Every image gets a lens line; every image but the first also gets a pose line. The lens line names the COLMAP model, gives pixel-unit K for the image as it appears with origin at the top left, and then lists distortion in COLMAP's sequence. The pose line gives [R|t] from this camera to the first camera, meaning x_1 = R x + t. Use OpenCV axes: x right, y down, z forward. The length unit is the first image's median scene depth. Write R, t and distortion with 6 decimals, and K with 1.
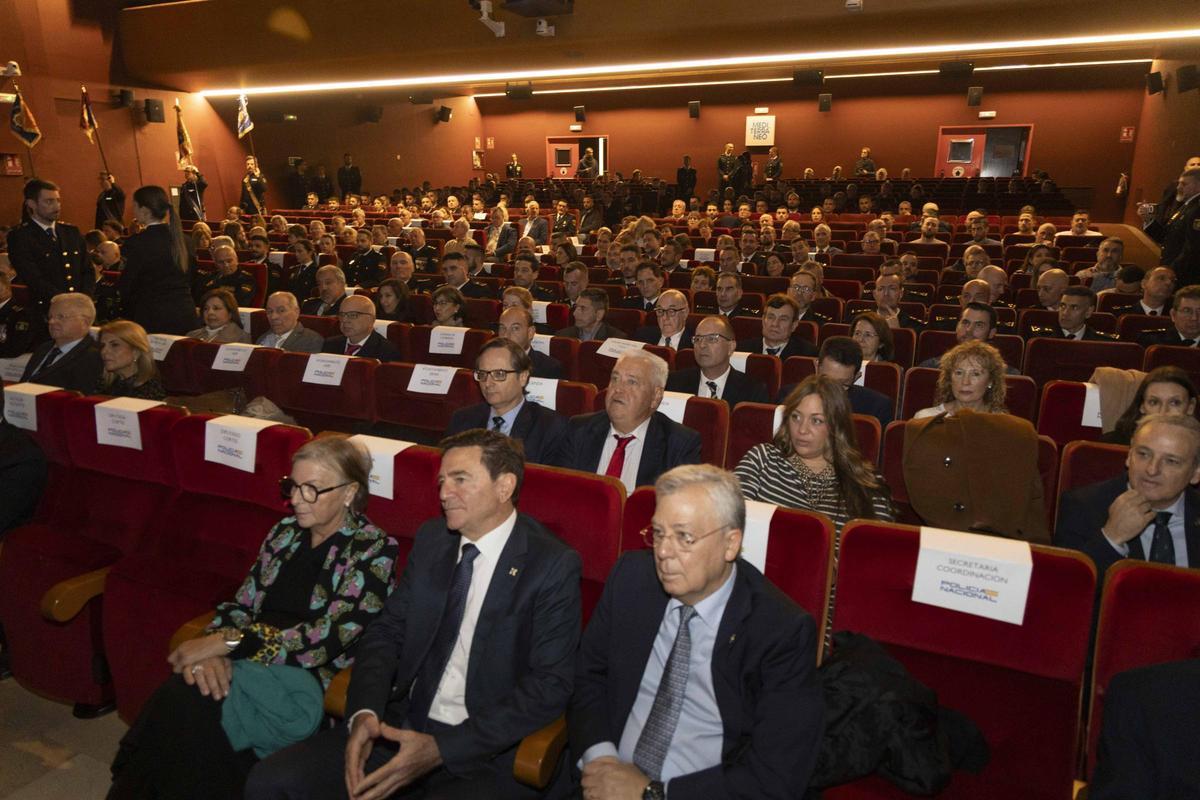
lens RADIAL K [[803.0, 0, 629.2], [0, 803.0, 395.2], [0, 0, 1]] dist [0.009861, 0.002197]
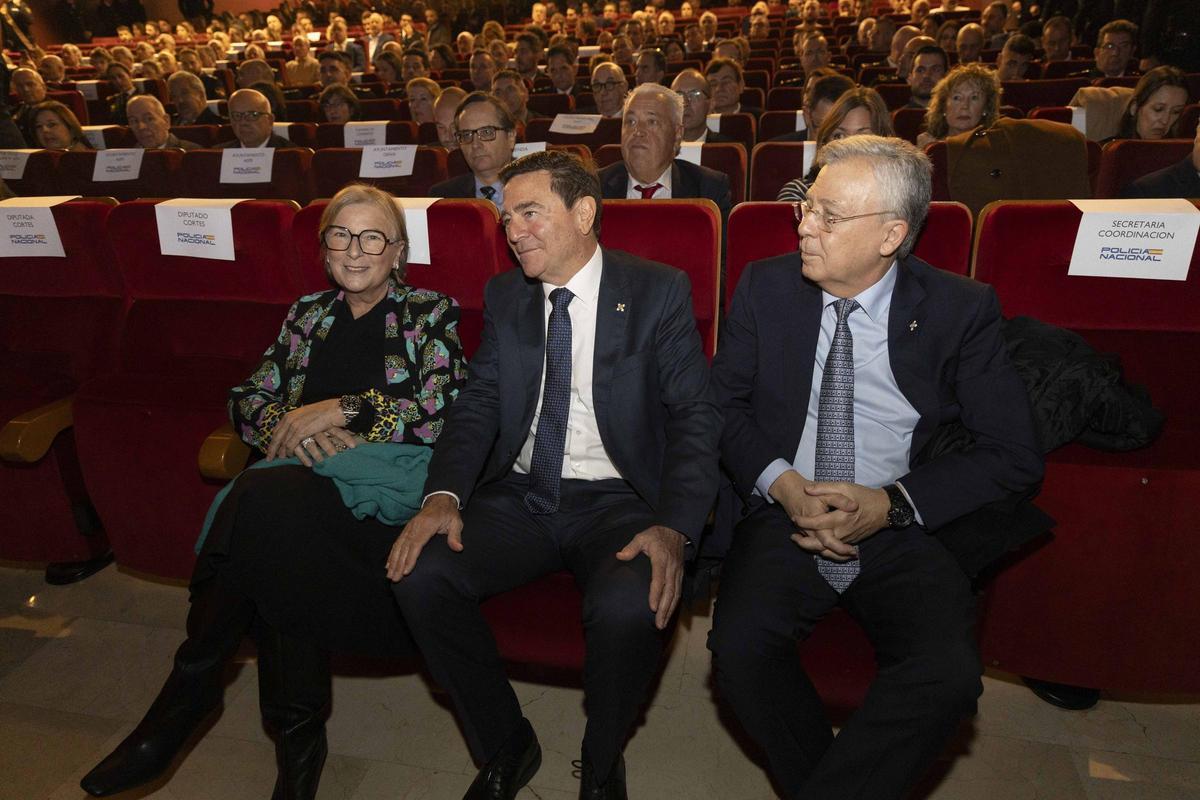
lens RADIAL K [[803.0, 0, 629.2], [0, 803.0, 395.2], [0, 0, 1]] dist [0.009861, 0.002197]
pose [[0.978926, -0.135820, 0.152505, -0.218988], [0.103773, 0.974011, 0.201332, 0.107325], [-0.175886, -0.181263, 0.967578, 0.116162]]
